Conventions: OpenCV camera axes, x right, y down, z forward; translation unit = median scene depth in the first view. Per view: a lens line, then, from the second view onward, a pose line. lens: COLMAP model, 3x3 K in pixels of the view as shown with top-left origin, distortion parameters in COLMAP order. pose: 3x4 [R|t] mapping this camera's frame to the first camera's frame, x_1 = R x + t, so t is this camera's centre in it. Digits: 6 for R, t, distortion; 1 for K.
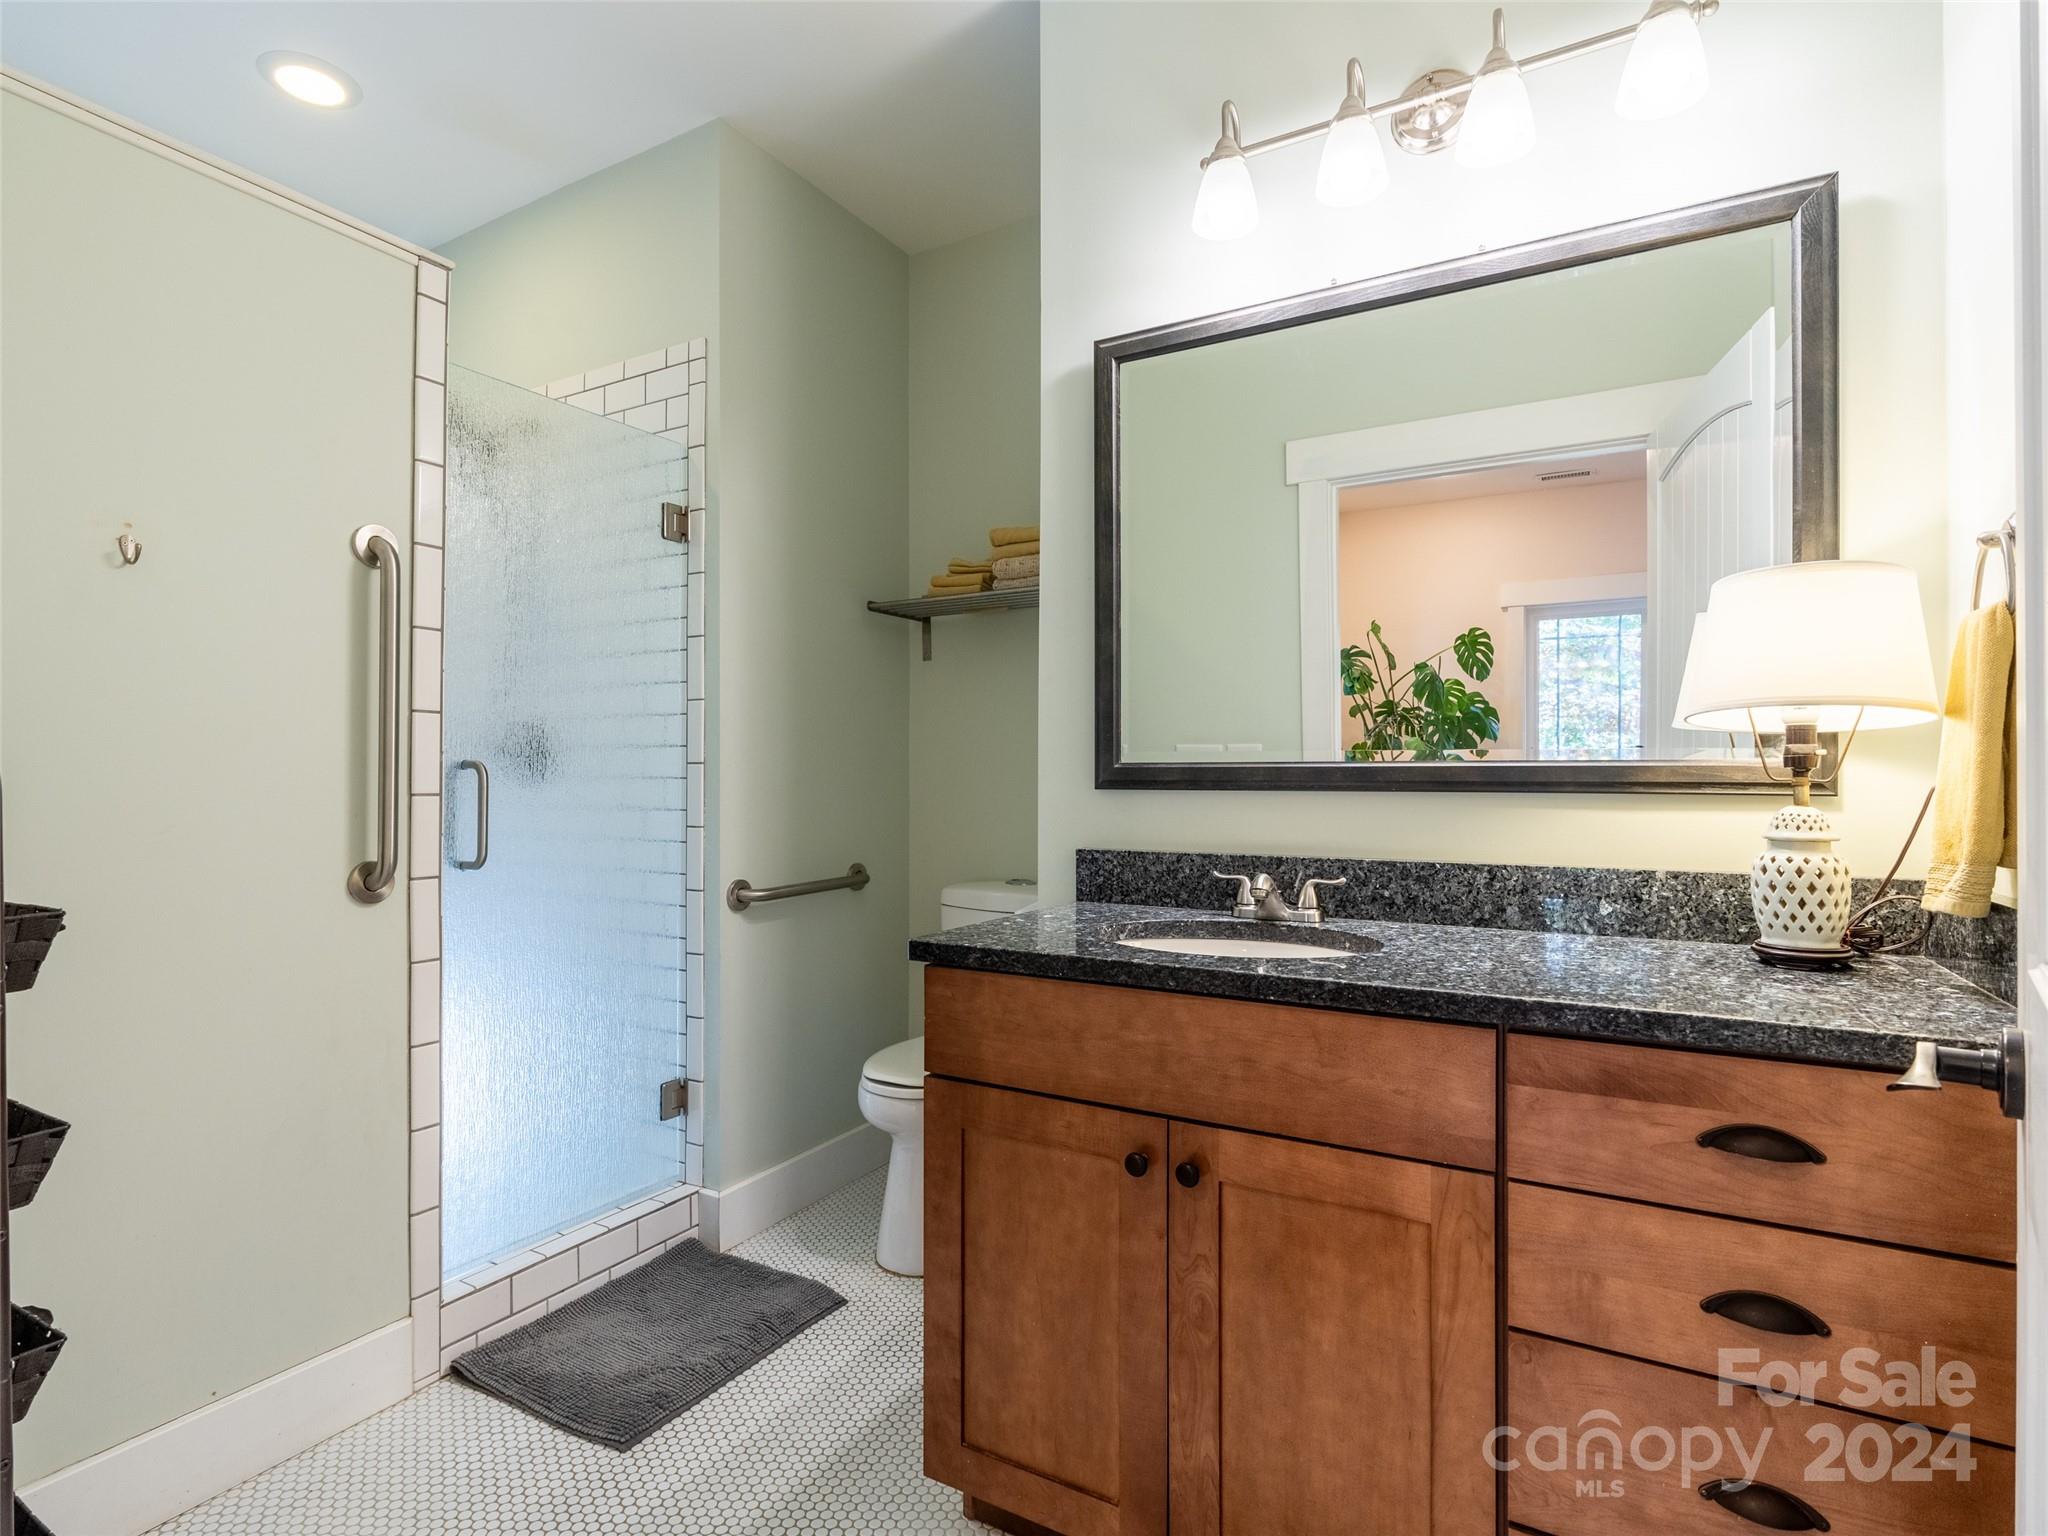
lens RADIAL K [[1038.9, 0, 1024.0], [0, 1038.9, 768.0], [0, 0, 1]] dist [-0.000185, -0.000029]
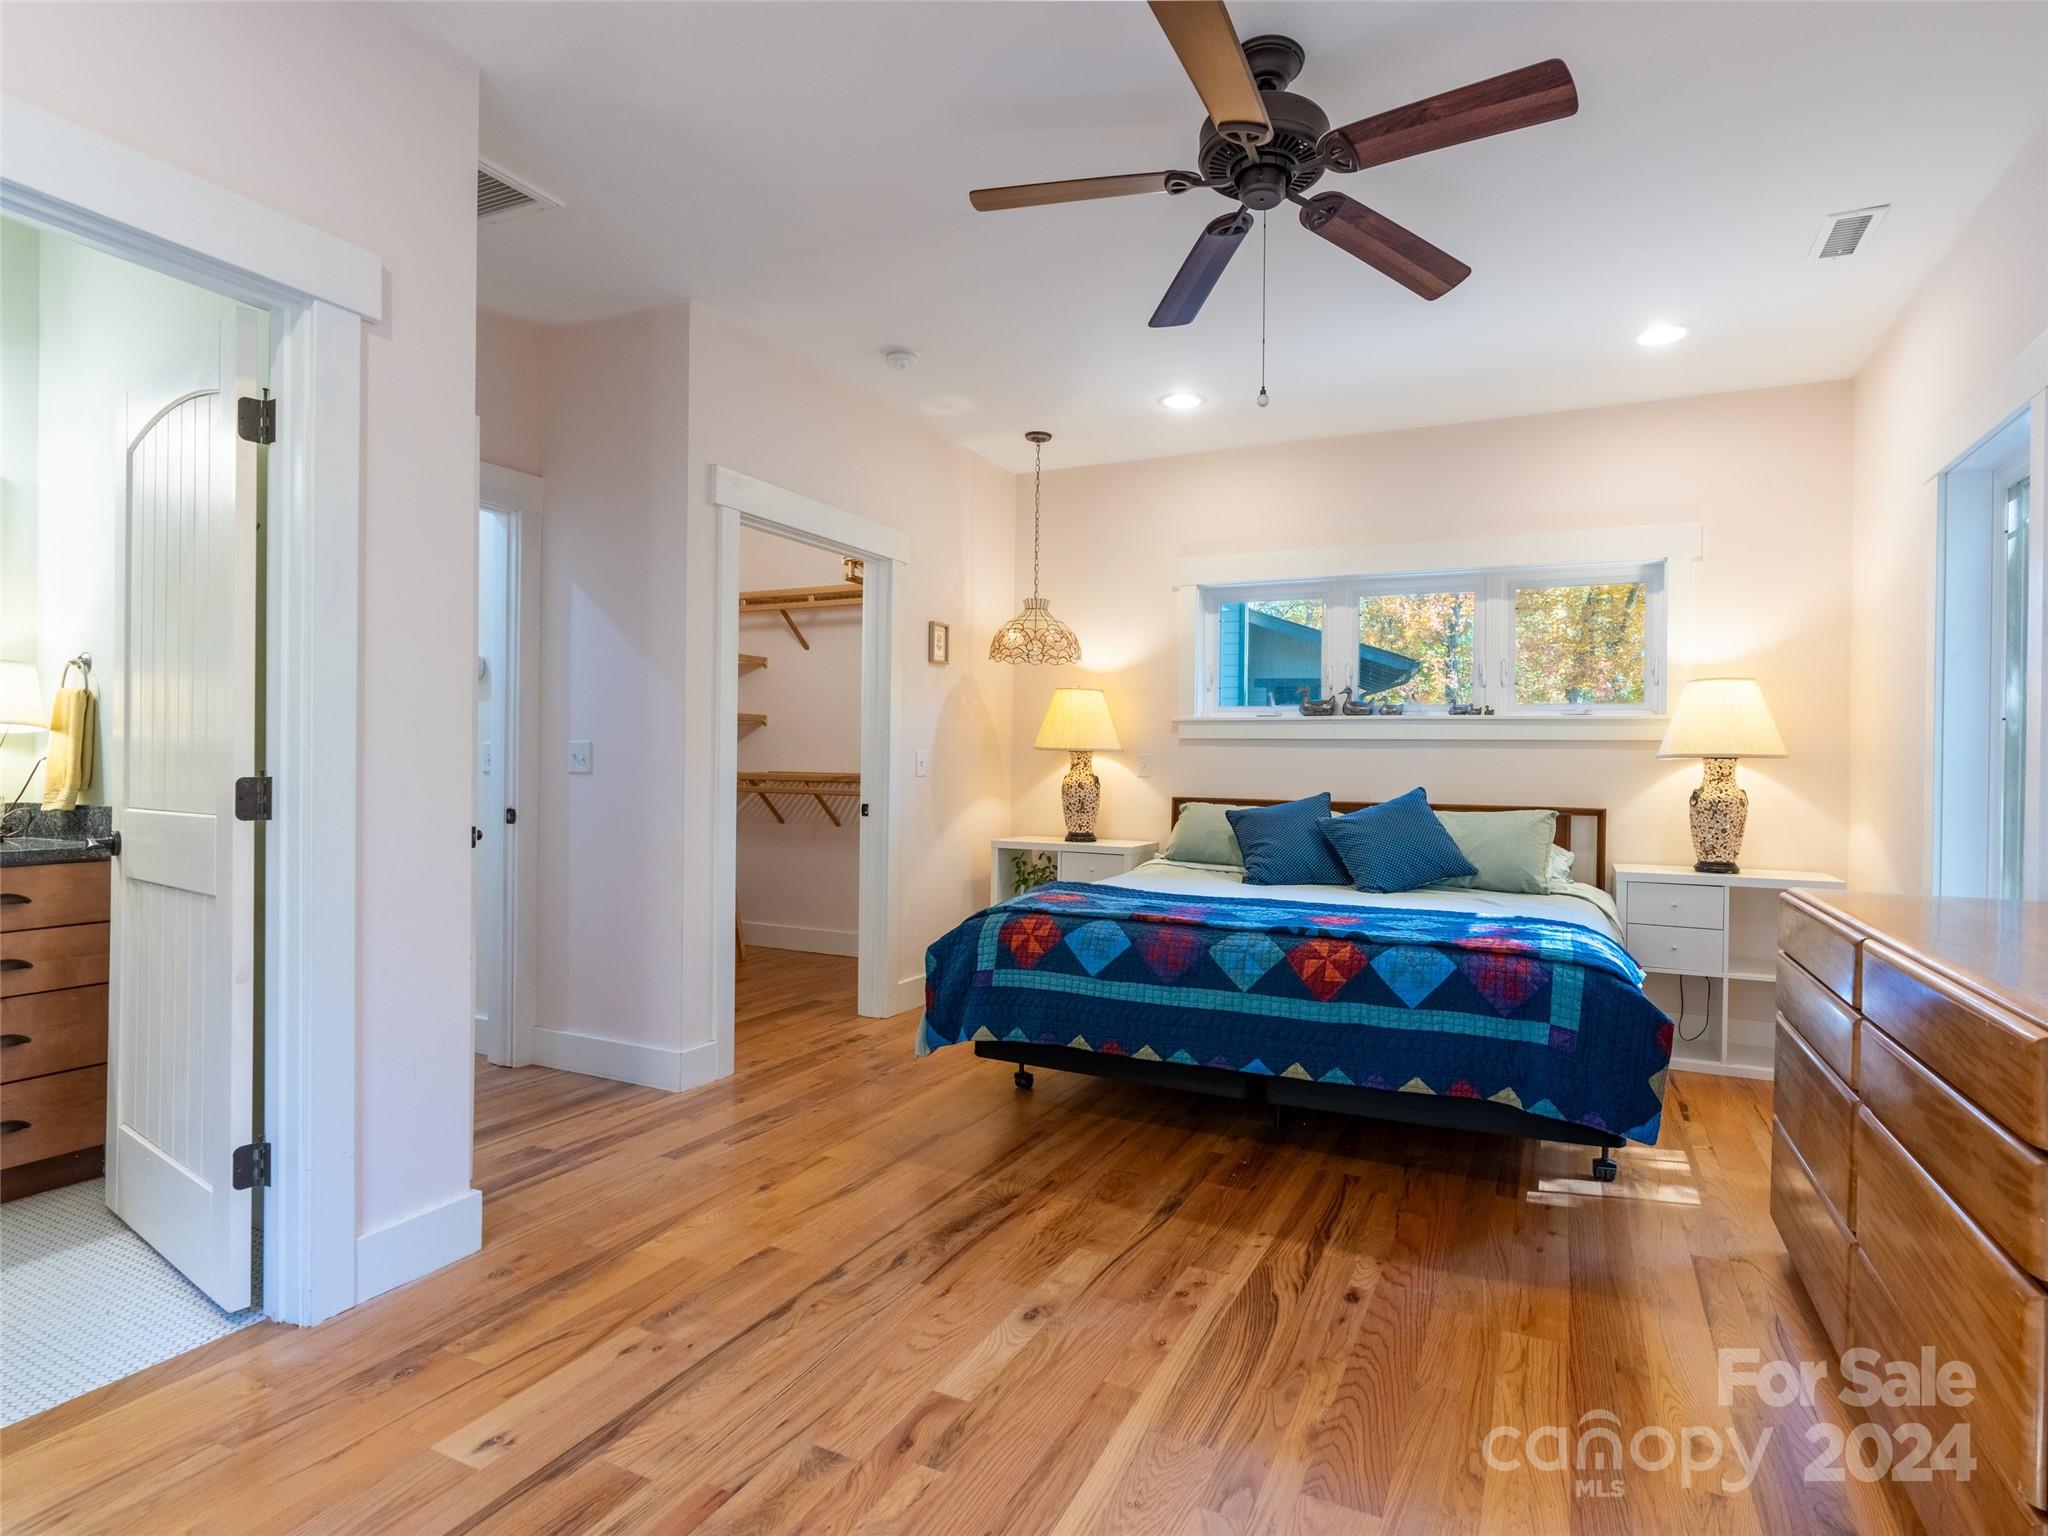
lens RADIAL K [[1038.9, 0, 1024.0], [0, 1038.9, 768.0], [0, 0, 1]] dist [-0.000185, -0.000029]
pose [[-0.041546, -0.004240, 0.999128, -1.676717], [-0.015559, 0.999872, 0.003597, -0.006970], [-0.999015, -0.015396, -0.041607, -1.194209]]
